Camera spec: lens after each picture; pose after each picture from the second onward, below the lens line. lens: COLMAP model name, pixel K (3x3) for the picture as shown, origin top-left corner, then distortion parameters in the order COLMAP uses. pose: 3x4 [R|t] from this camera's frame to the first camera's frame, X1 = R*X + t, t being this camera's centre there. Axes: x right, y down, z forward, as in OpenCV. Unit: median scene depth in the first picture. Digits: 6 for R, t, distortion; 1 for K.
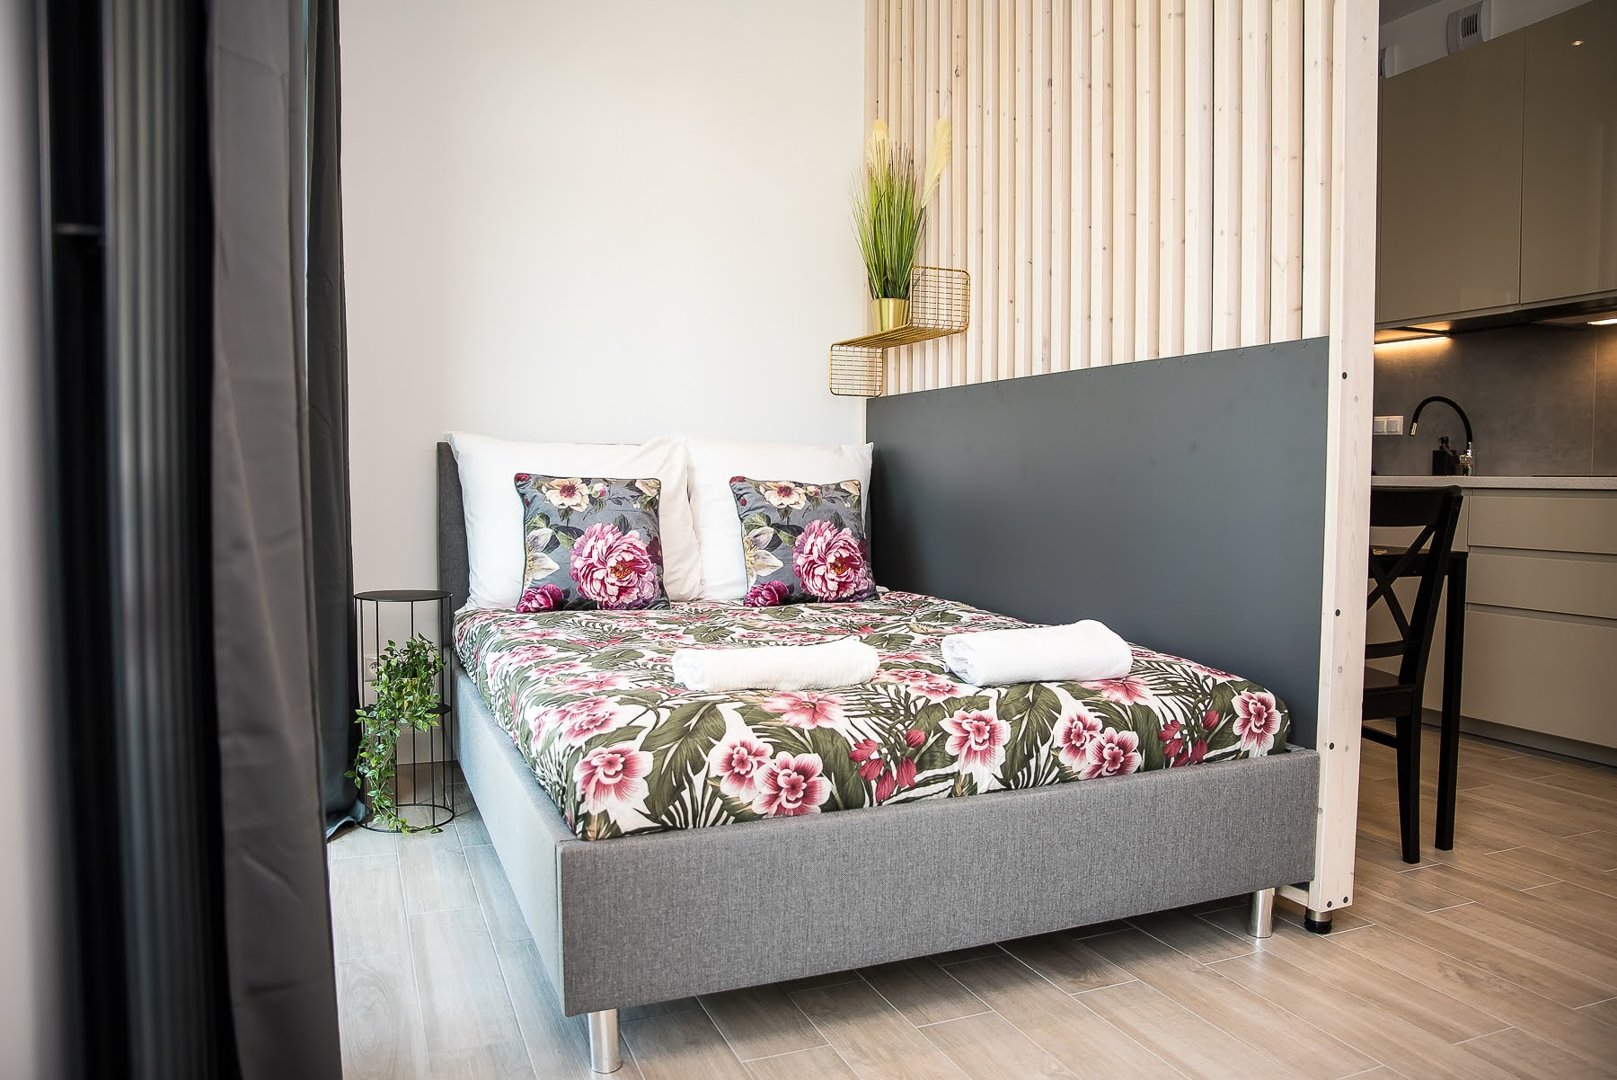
lens RADIAL K [[1110.3, 0, 808.5], [0, 1110.3, 540.0], [0, 0, 1]] dist [-0.083145, 0.002398]
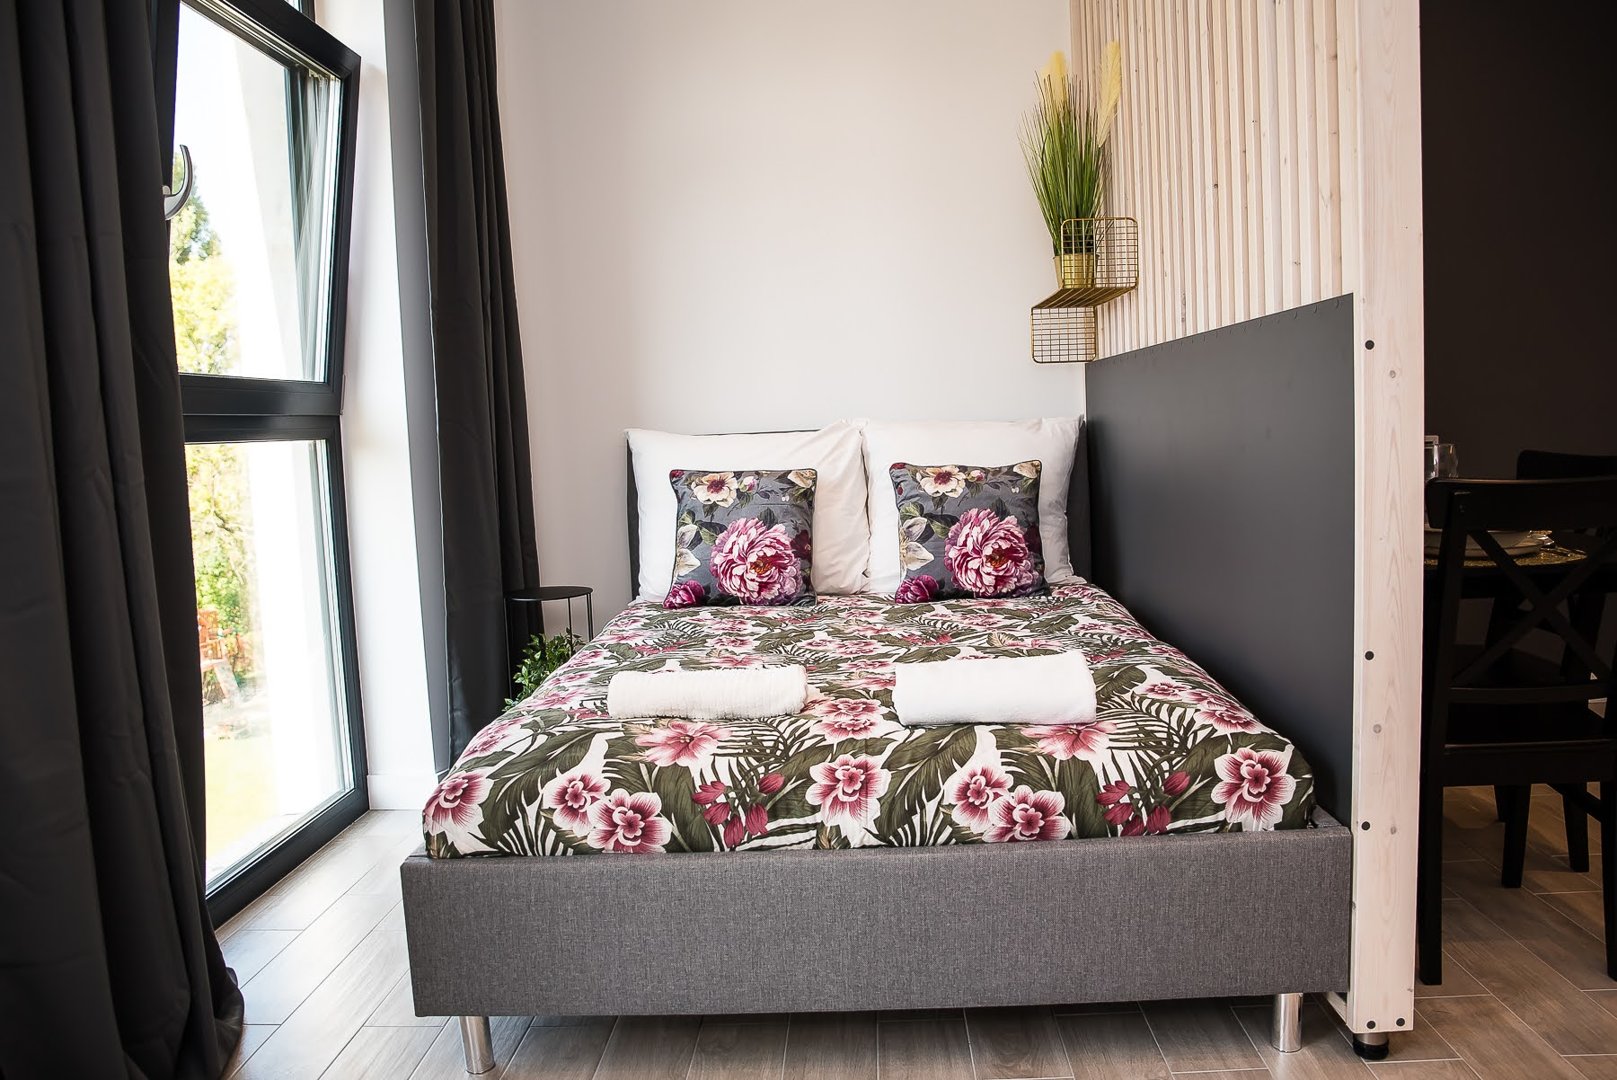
lens RADIAL K [[1161.3, 0, 808.5], [0, 1161.3, 540.0], [0, 0, 1]] dist [-0.091984, 0.009036]
pose [[0.908478, -0.006665, -0.417880, 0.453774], [0.026155, 0.998820, 0.040929, -0.055527], [0.417114, -0.048113, 0.907580, 0.116279]]
